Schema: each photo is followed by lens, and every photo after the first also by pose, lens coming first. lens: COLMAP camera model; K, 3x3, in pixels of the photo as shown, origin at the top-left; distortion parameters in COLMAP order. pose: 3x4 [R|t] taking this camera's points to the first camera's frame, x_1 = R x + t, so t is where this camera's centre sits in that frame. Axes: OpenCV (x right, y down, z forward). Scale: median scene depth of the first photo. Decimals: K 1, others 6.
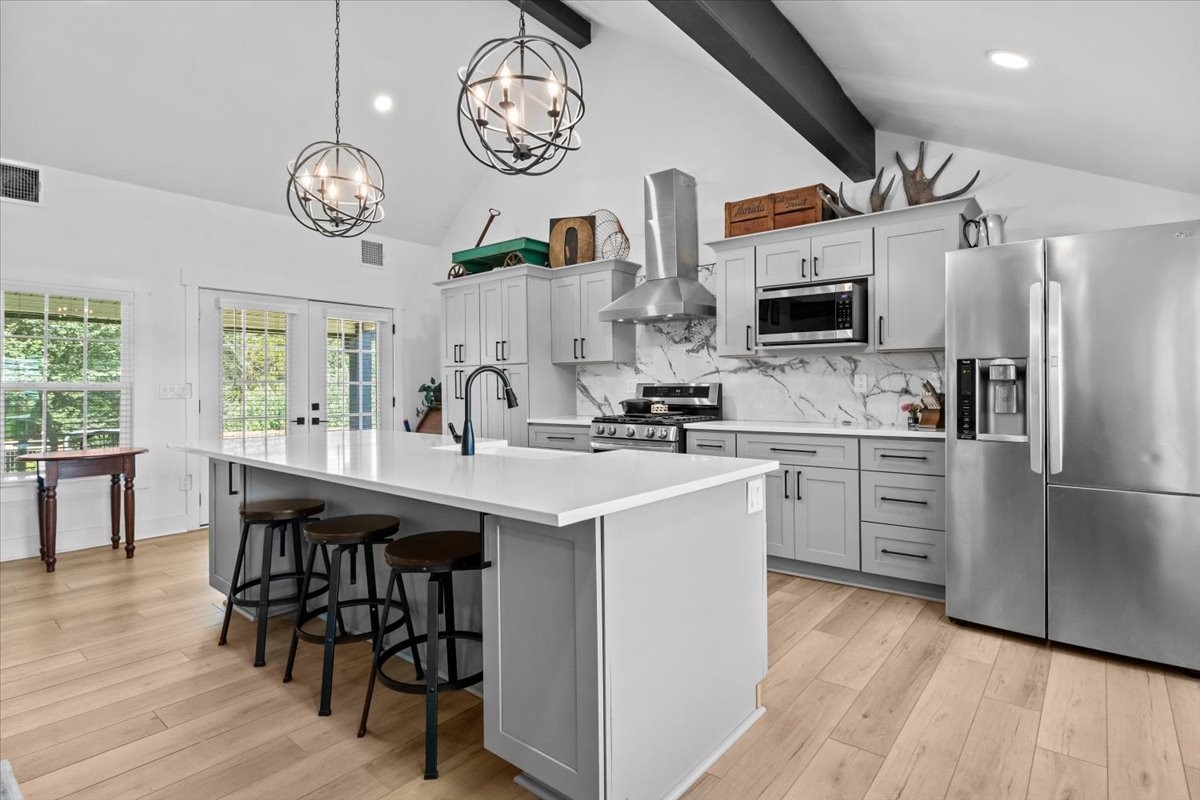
lens RADIAL K [[607.5, 0, 603.1], [0, 607.5, 382.8], [0, 0, 1]] dist [0.003622, 0.001184]
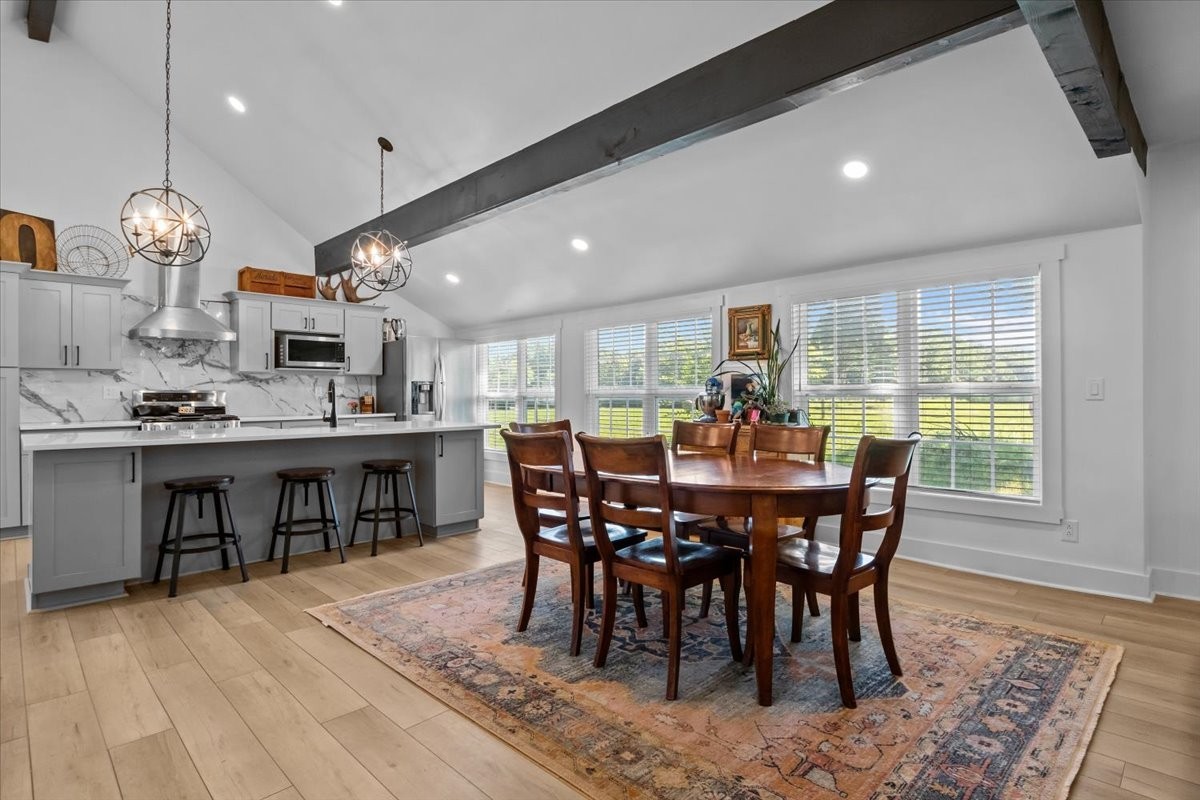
lens RADIAL K [[598.8, 0, 603.0], [0, 598.8, 392.3], [0, 0, 1]] dist [-0.010878, 0.000128]
pose [[0.100650, 0.009273, 0.994879, -1.066339], [-0.002050, 0.999956, -0.009113, 0.015128], [-0.994920, -0.001122, 0.100665, 0.007495]]
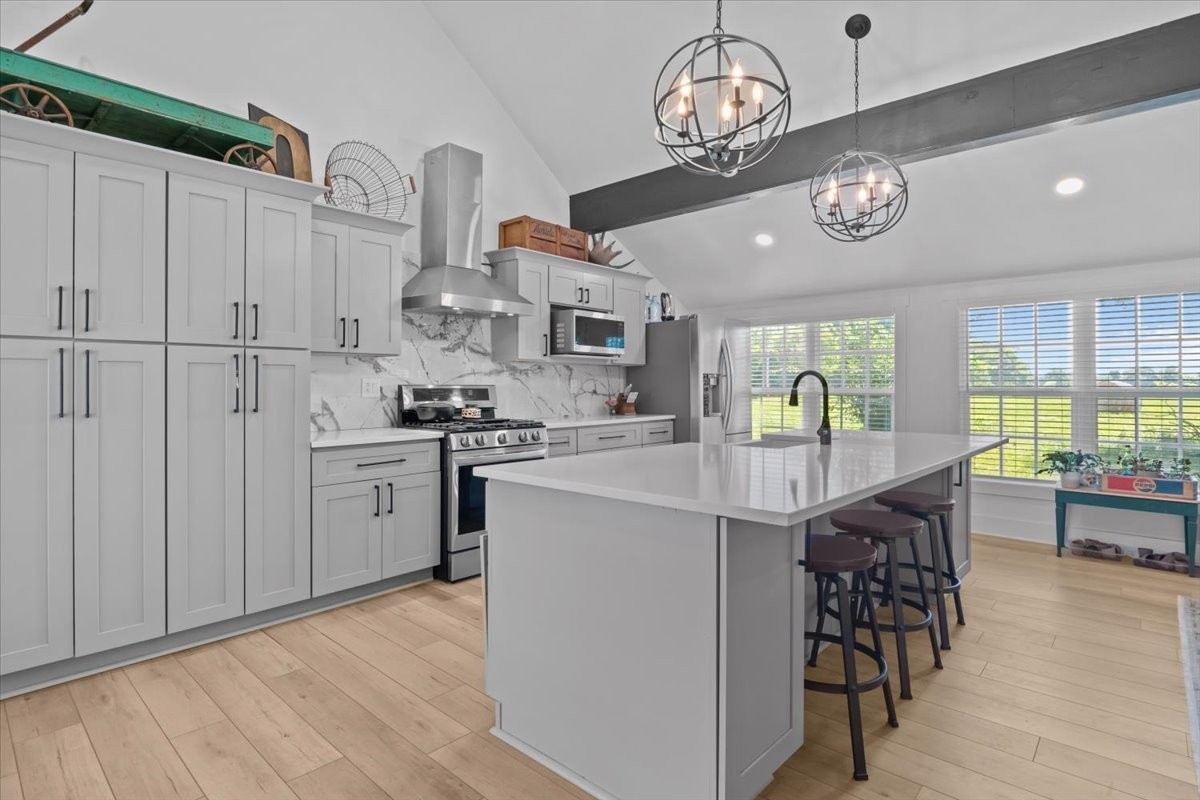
lens RADIAL K [[607.5, 0, 603.1], [0, 607.5, 382.8], [0, 0, 1]] dist [0.003622, 0.001184]
pose [[0.039268, 0.009844, 0.999180, -0.804023], [-0.005745, 0.999937, -0.009626, 0.005301], [-0.999212, -0.005362, 0.039322, 0.776225]]
